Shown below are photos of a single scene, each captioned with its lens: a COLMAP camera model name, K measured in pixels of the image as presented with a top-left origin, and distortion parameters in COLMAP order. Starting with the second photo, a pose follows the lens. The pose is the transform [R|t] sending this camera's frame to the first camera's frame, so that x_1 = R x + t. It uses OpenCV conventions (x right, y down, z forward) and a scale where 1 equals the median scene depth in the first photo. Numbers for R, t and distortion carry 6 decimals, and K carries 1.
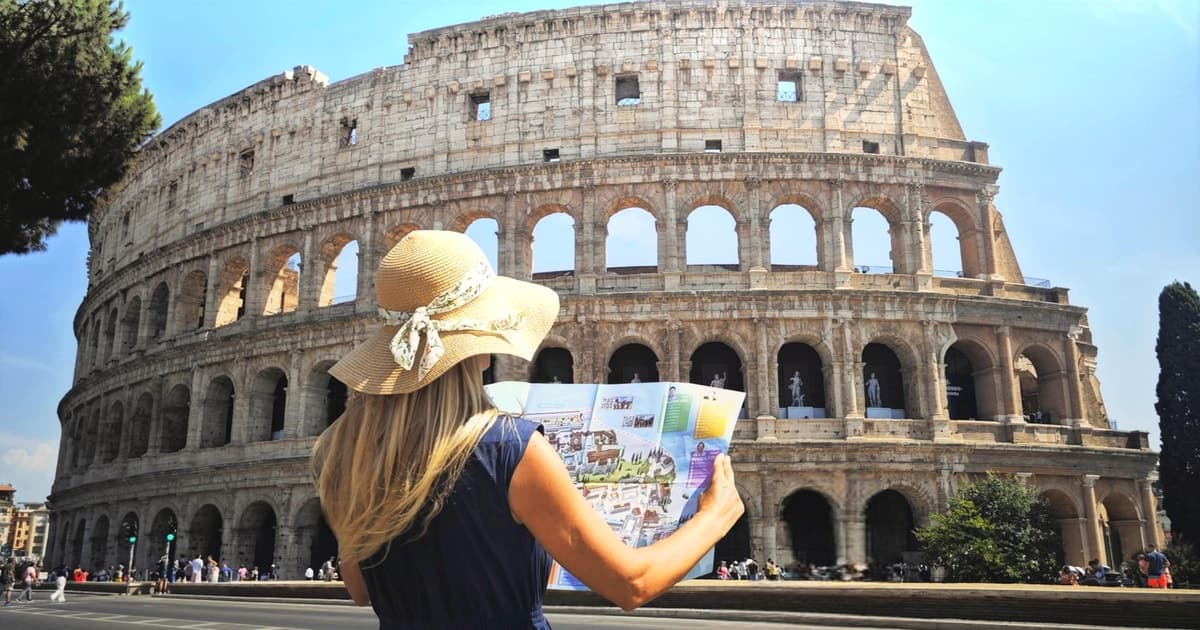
lens RADIAL K [[718.5, 0, 600.0], [0, 718.5, 315.0], [0, 0, 1]] dist [0.004703, -0.000663]
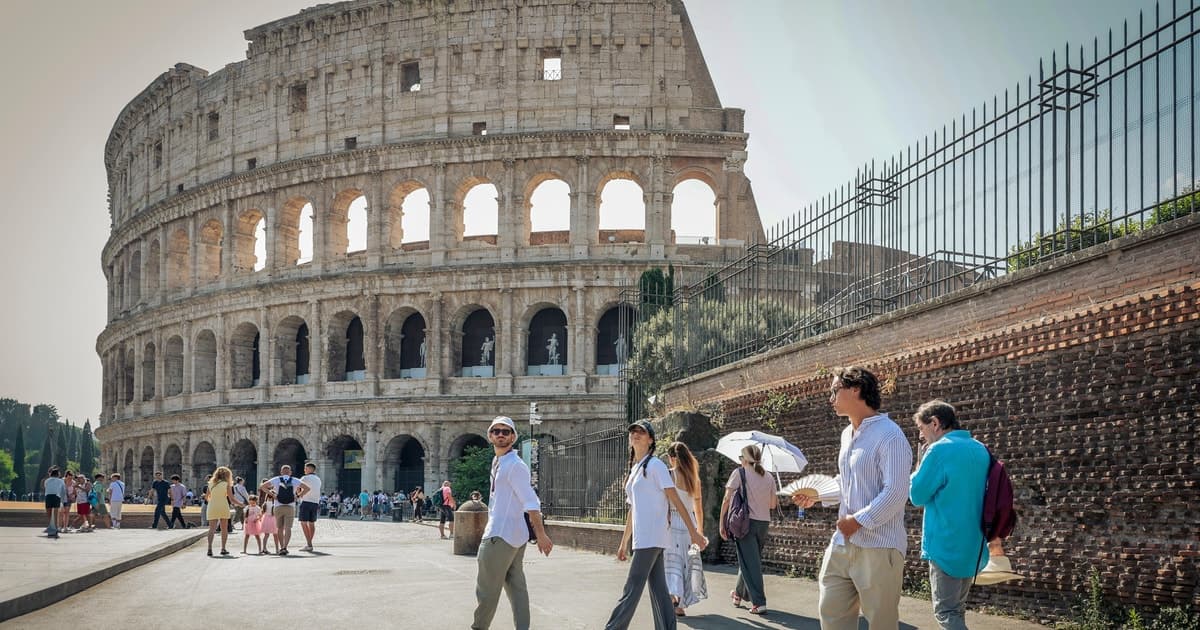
lens RADIAL K [[751.0, 0, 752.6], [0, 751.0, 369.3], [0, 0, 1]] dist [-0.001086, 0.004220]
pose [[0.991686, -0.013195, -0.128000, 0.696658], [0.034294, 0.985853, 0.164069, -0.046731], [0.124024, -0.167094, 0.978109, -0.121303]]
